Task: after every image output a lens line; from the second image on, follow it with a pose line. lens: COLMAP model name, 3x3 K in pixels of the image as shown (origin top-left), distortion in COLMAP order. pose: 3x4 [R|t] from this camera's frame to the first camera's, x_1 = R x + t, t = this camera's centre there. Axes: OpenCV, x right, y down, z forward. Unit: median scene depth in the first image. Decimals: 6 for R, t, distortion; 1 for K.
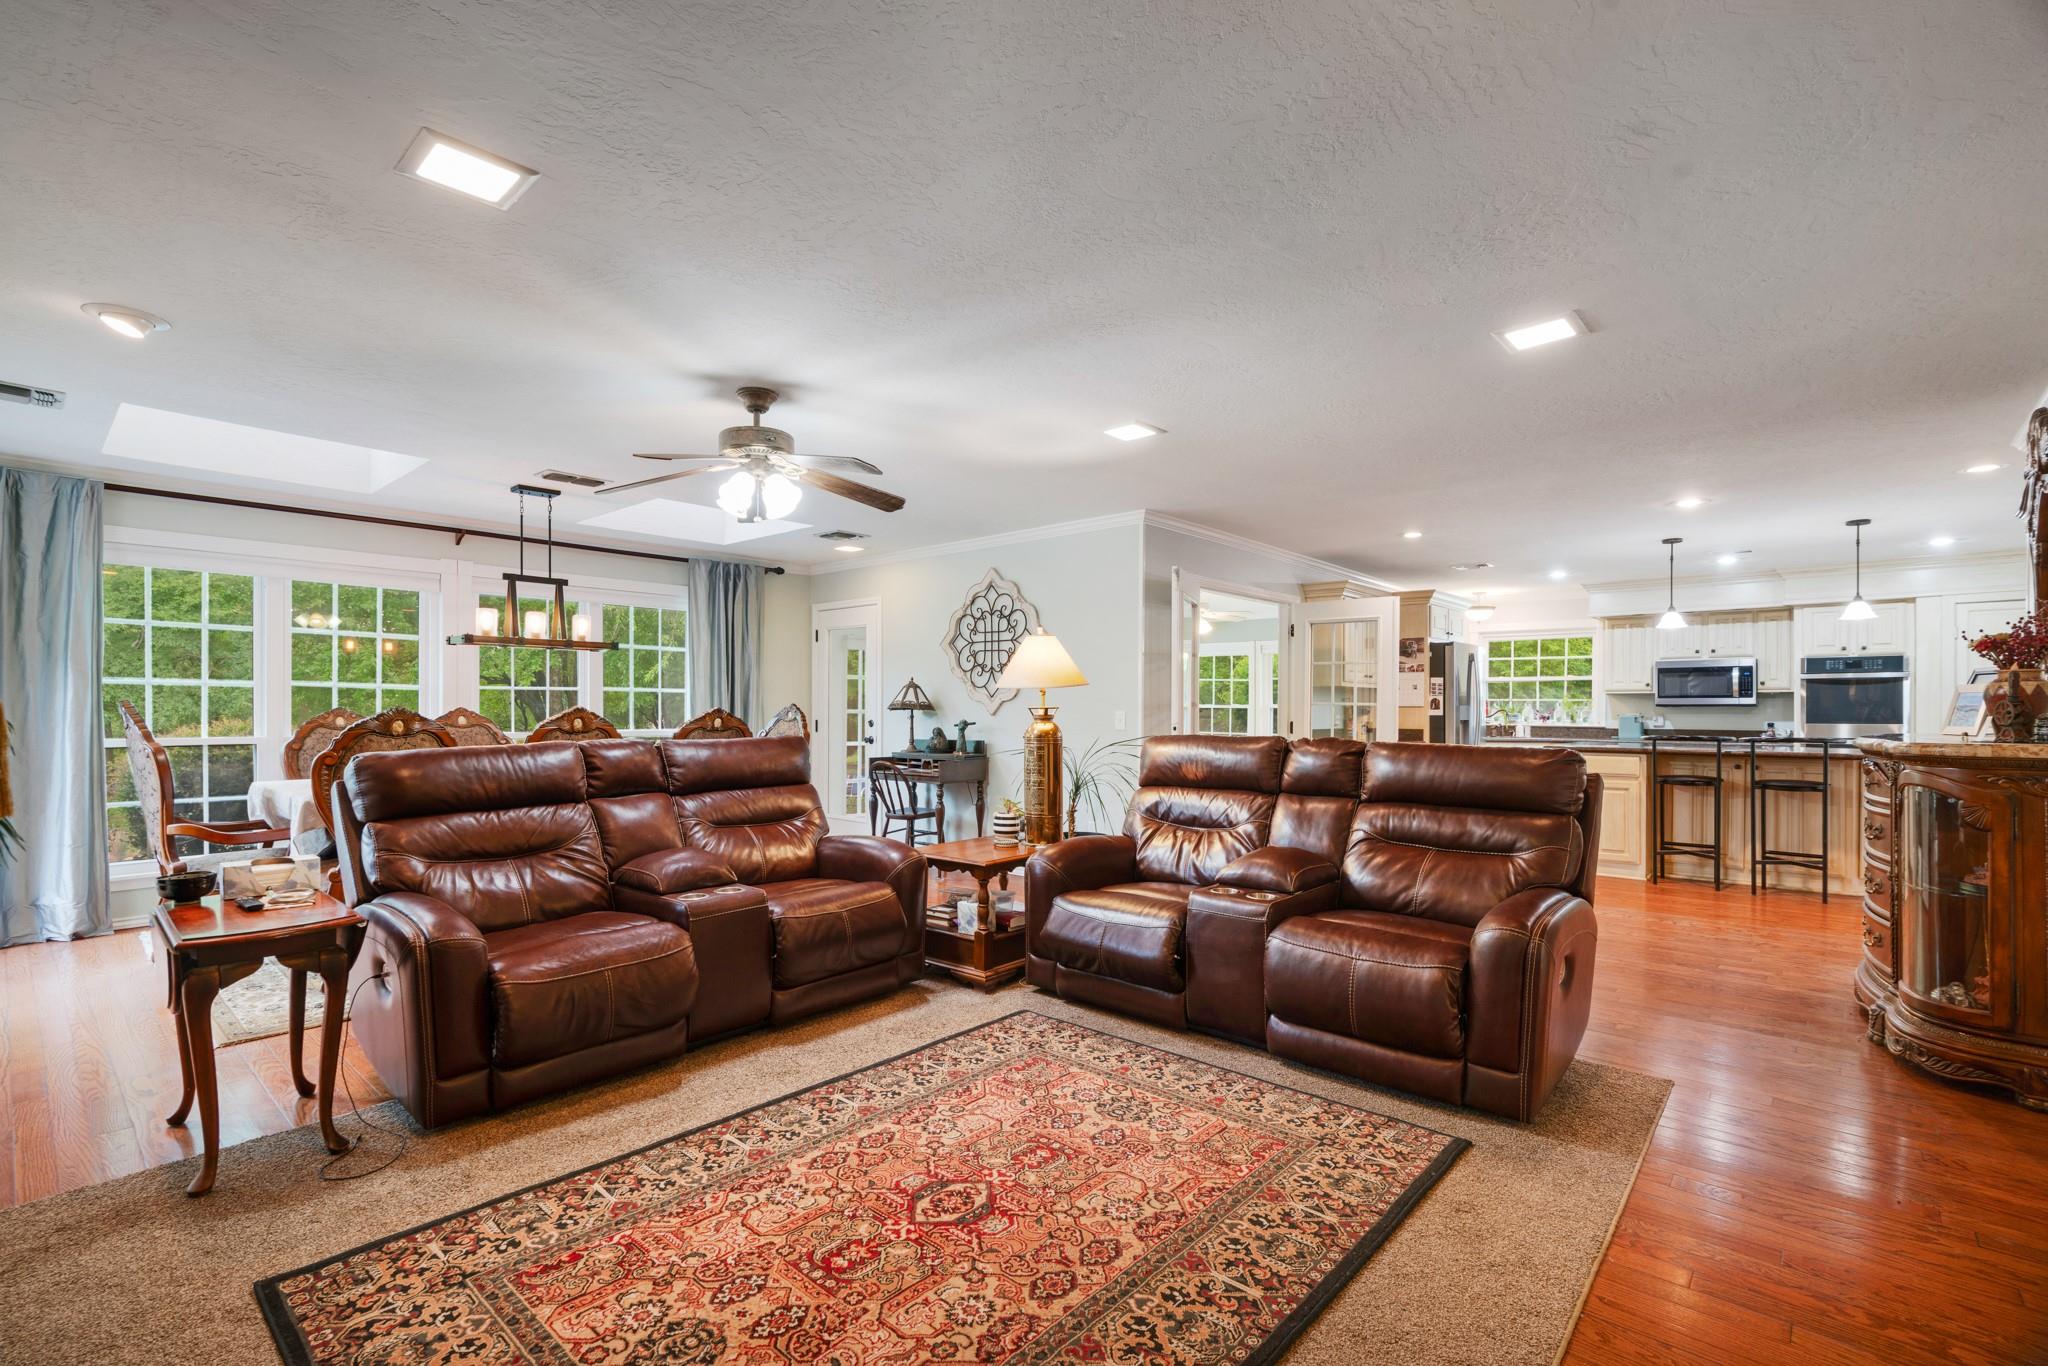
lens RADIAL K [[921.3, 0, 1012.3], [0, 921.3, 699.7], [0, 0, 1]] dist [-0.023185, 0.011723]
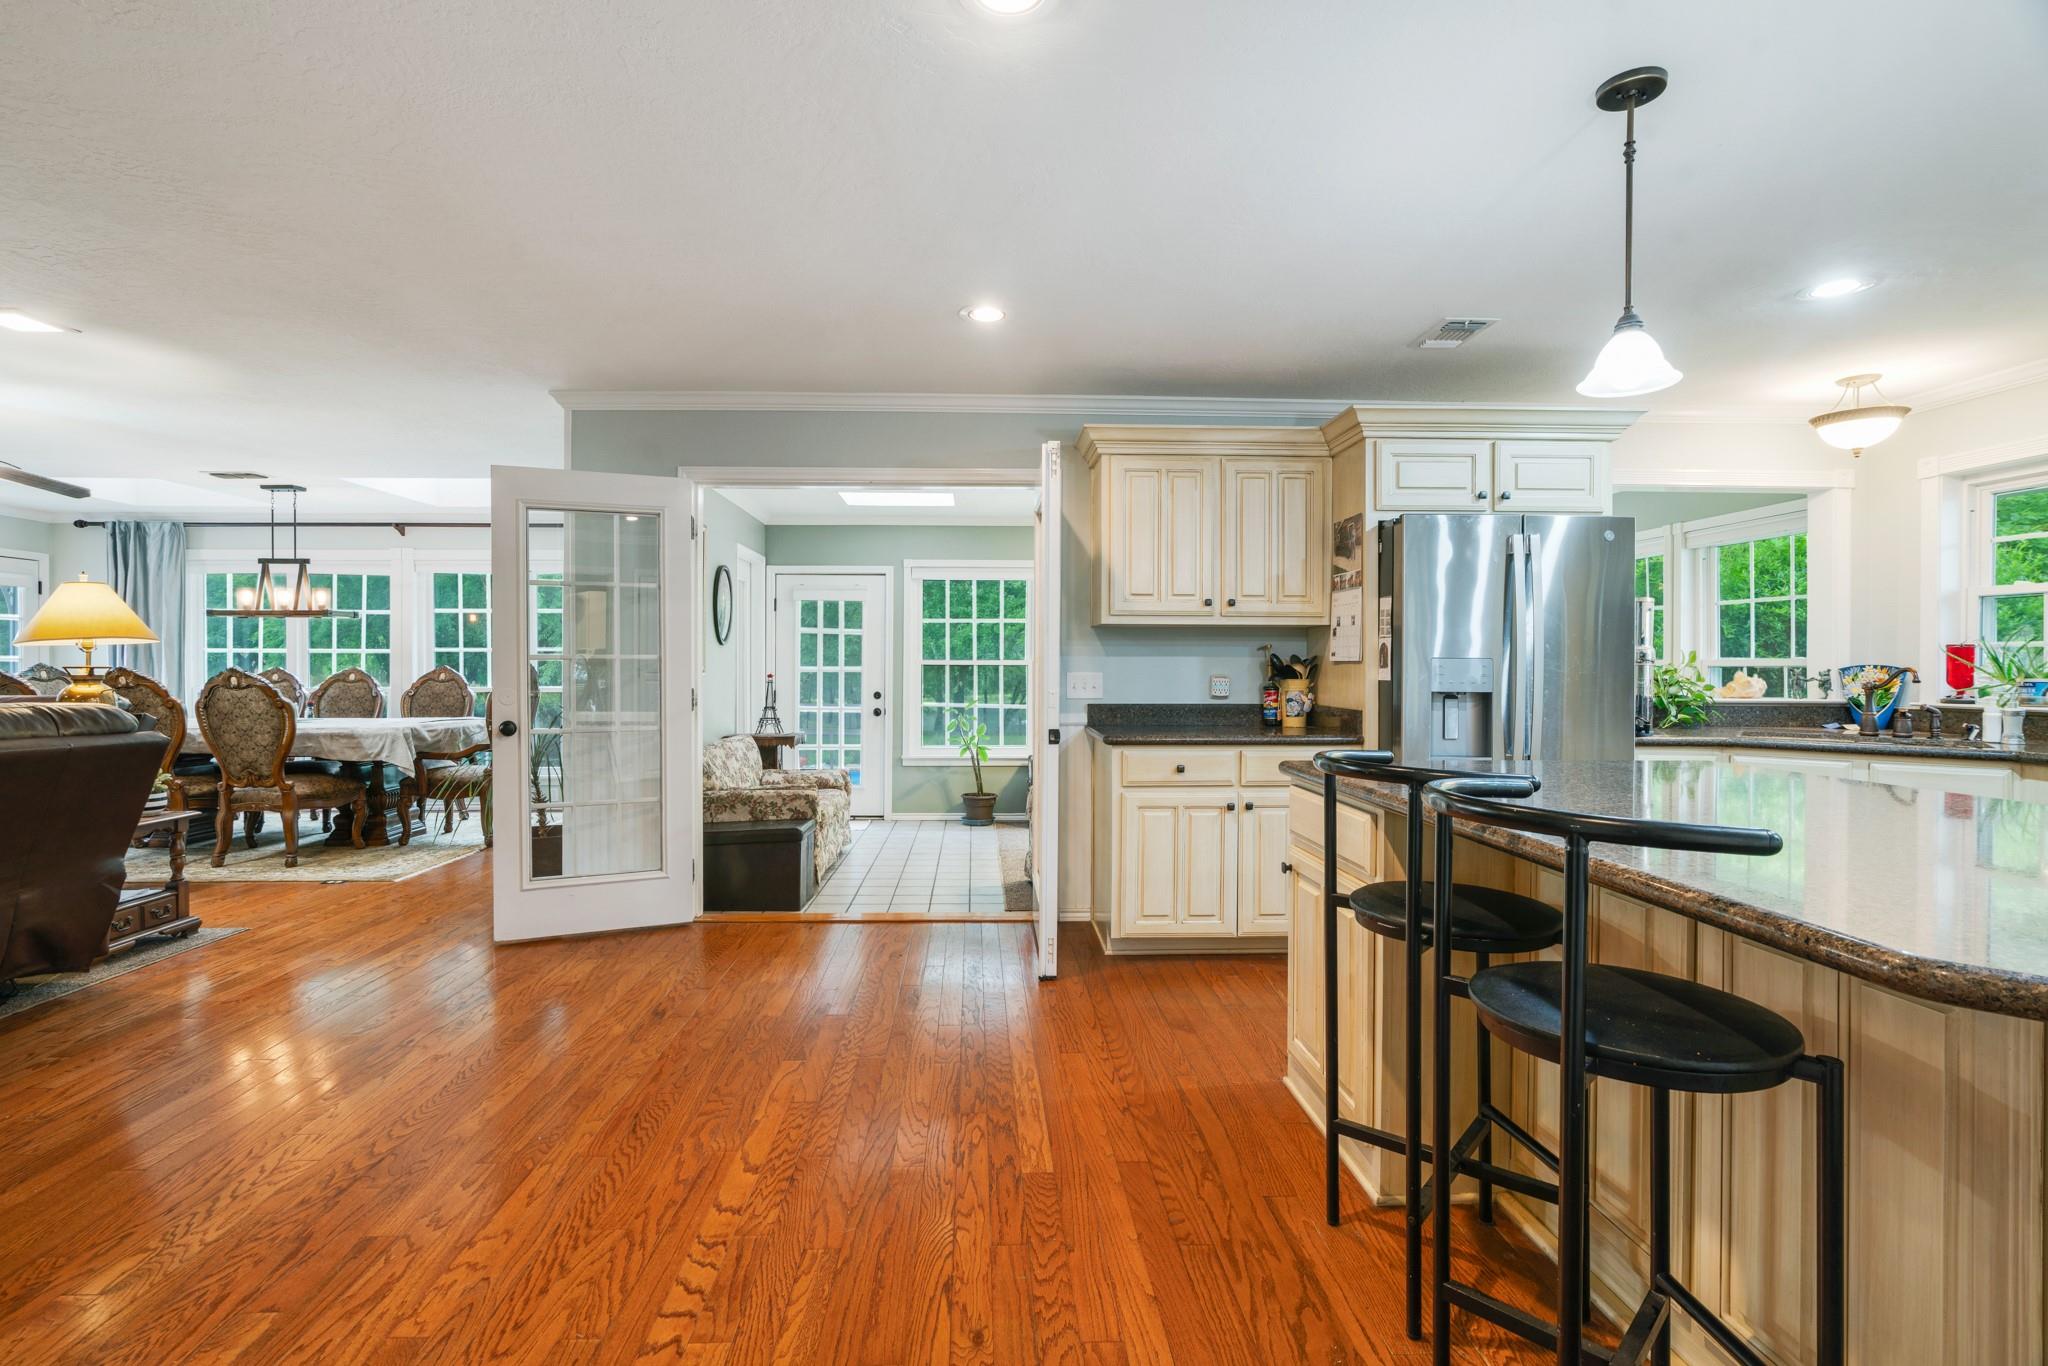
lens RADIAL K [[927.3, 0, 1011.9], [0, 927.3, 674.4], [0, 0, 1]] dist [-0.011867, 0.001236]
pose [[0.695942, 0.004700, -0.718083, 1.625285], [0.008018, 0.999865, 0.014315, 0.013915], [0.718054, -0.015720, 0.695810, 1.343488]]
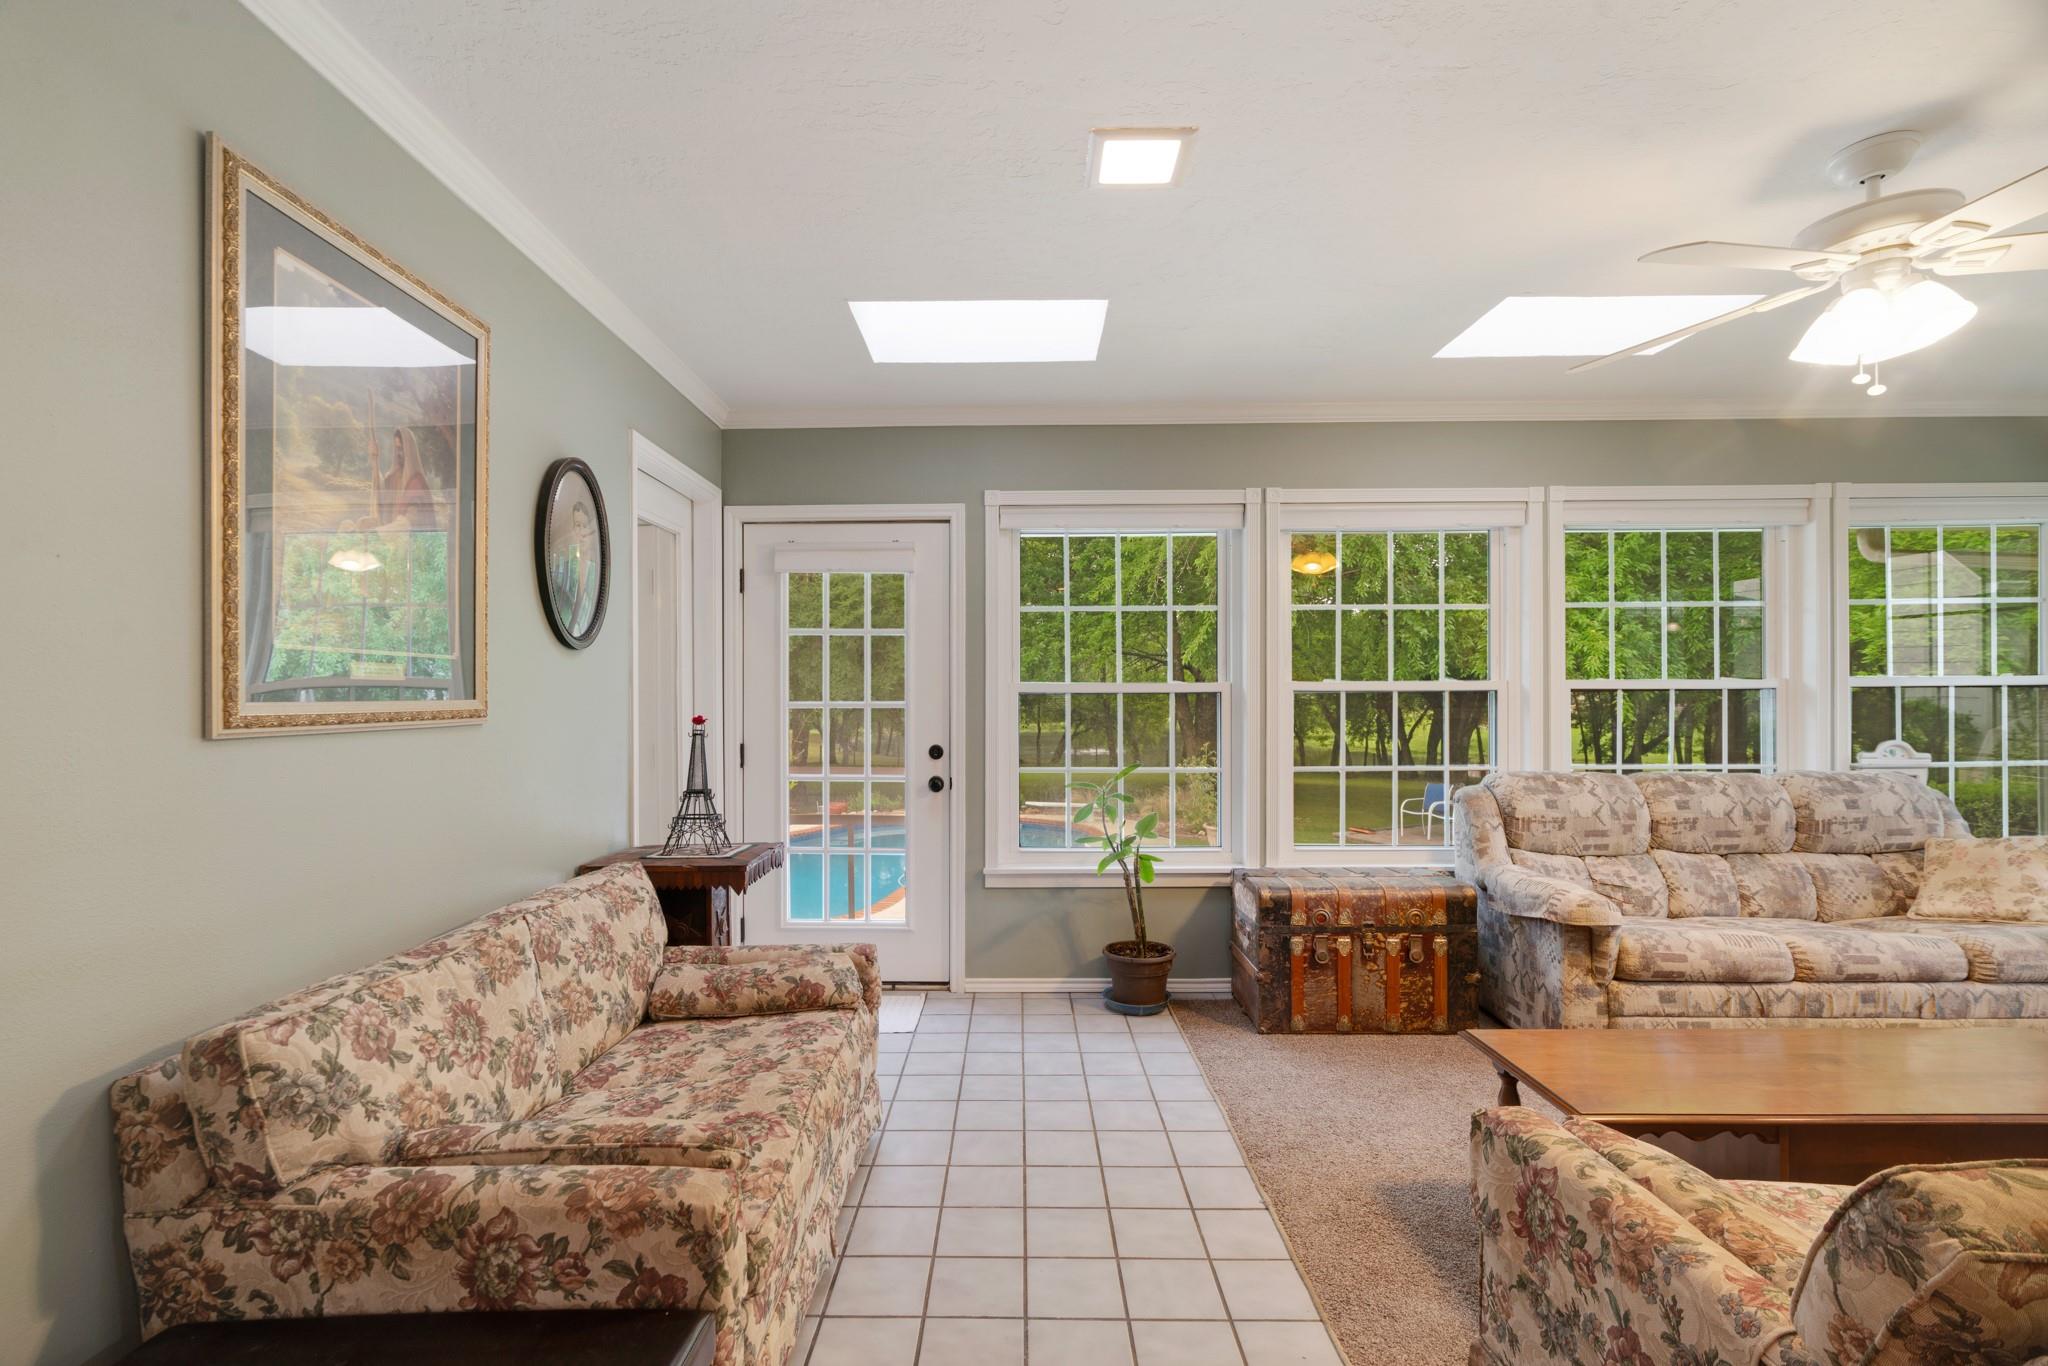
lens RADIAL K [[921.3, 0, 1012.3], [0, 921.3, 699.7], [0, 0, 1]] dist [-0.023185, 0.011723]
pose [[0.658117, -0.008182, -0.752871, 0.977463], [0.019731, 0.999785, 0.006383, 0.018393], [0.752657, -0.019055, 0.658137, 1.801412]]
